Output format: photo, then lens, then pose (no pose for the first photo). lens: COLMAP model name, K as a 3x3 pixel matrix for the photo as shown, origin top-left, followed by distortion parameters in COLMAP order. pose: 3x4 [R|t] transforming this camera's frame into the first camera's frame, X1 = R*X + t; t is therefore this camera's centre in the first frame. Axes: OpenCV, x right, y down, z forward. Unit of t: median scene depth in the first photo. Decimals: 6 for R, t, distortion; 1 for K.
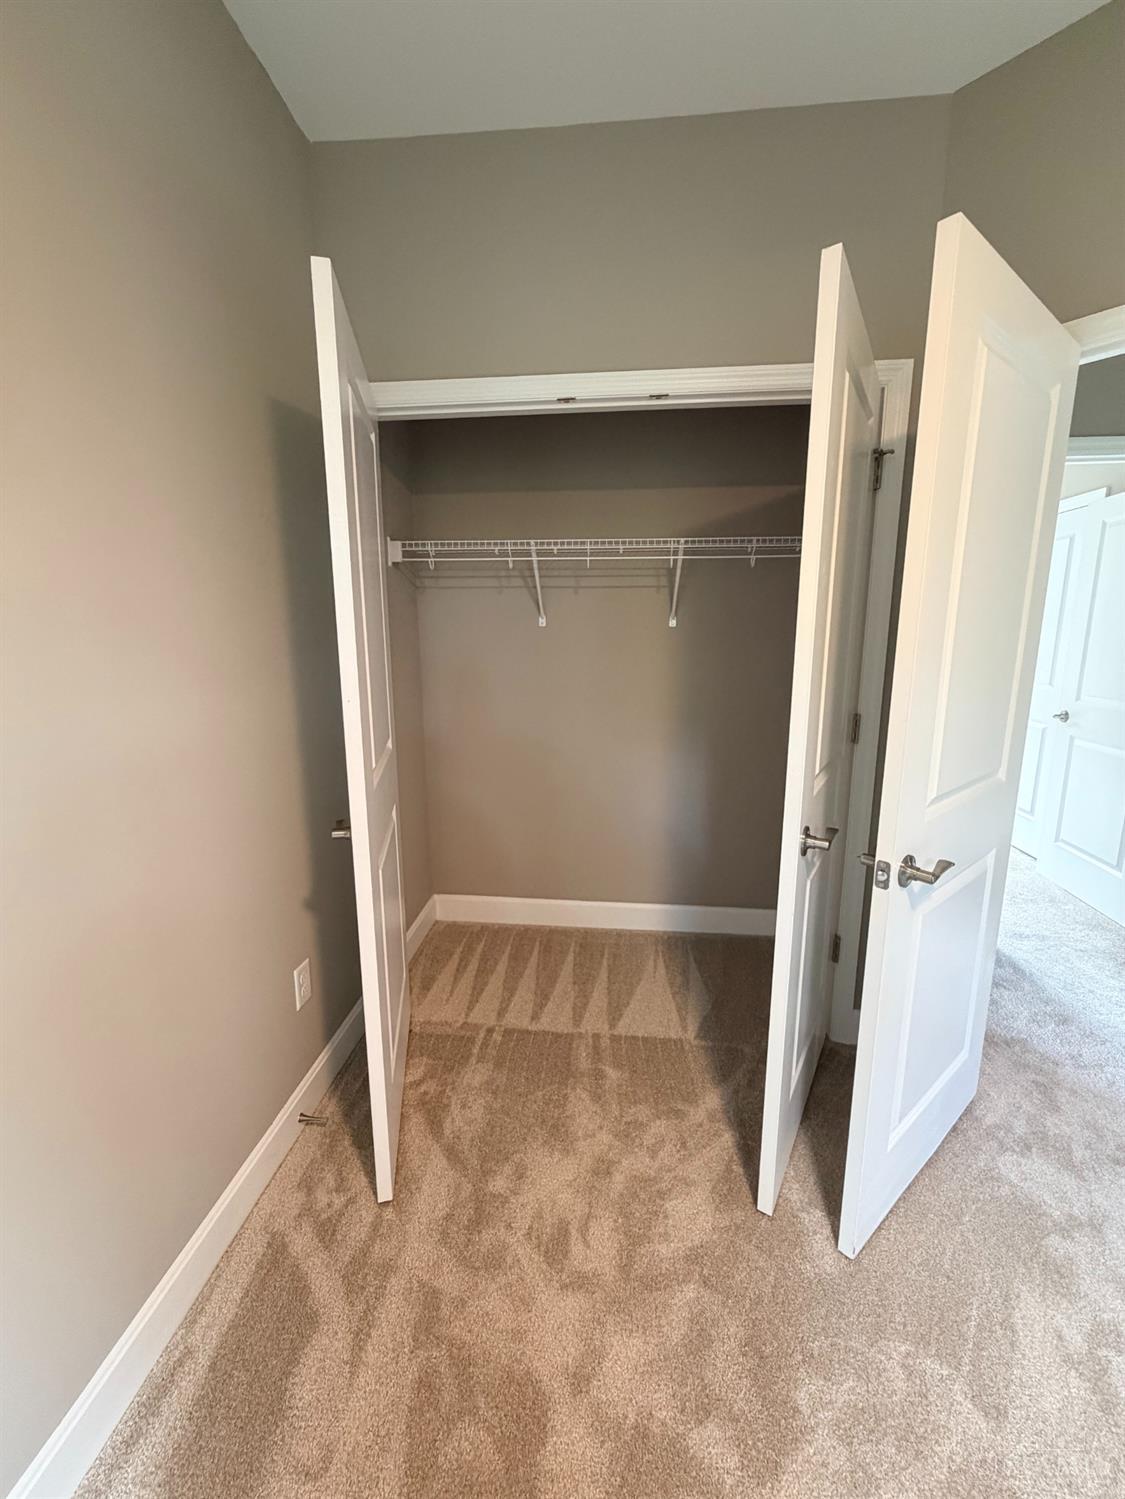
lens RADIAL K [[600.7, 0, 568.5], [0, 600.7, 748.4], [0, 0, 1]] dist [0.003939, 0.000574]
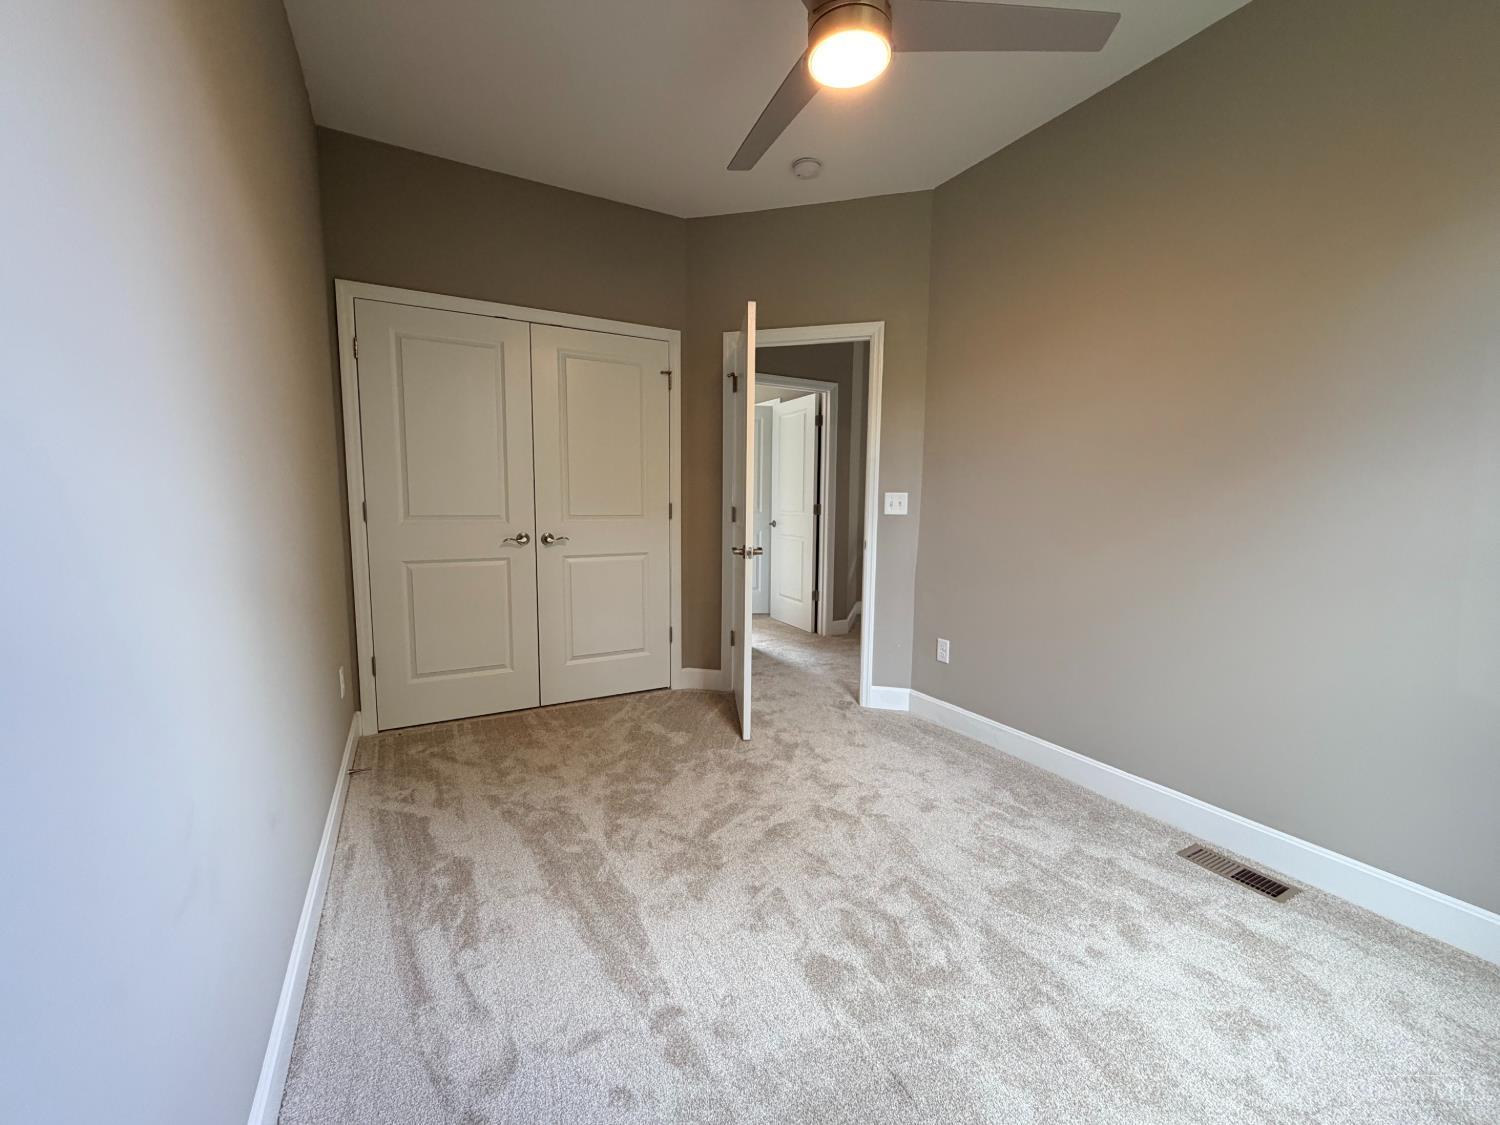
lens RADIAL K [[601.1, 0, 755.7], [0, 601.1, 571.1], [0, 0, 1]] dist [0.003939, 0.000574]
pose [[0.824009, -0.058477, 0.563550, -0.461493], [0.092506, 0.995198, -0.031992, 0.290604], [-0.558973, 0.078494, 0.825462, -0.850037]]
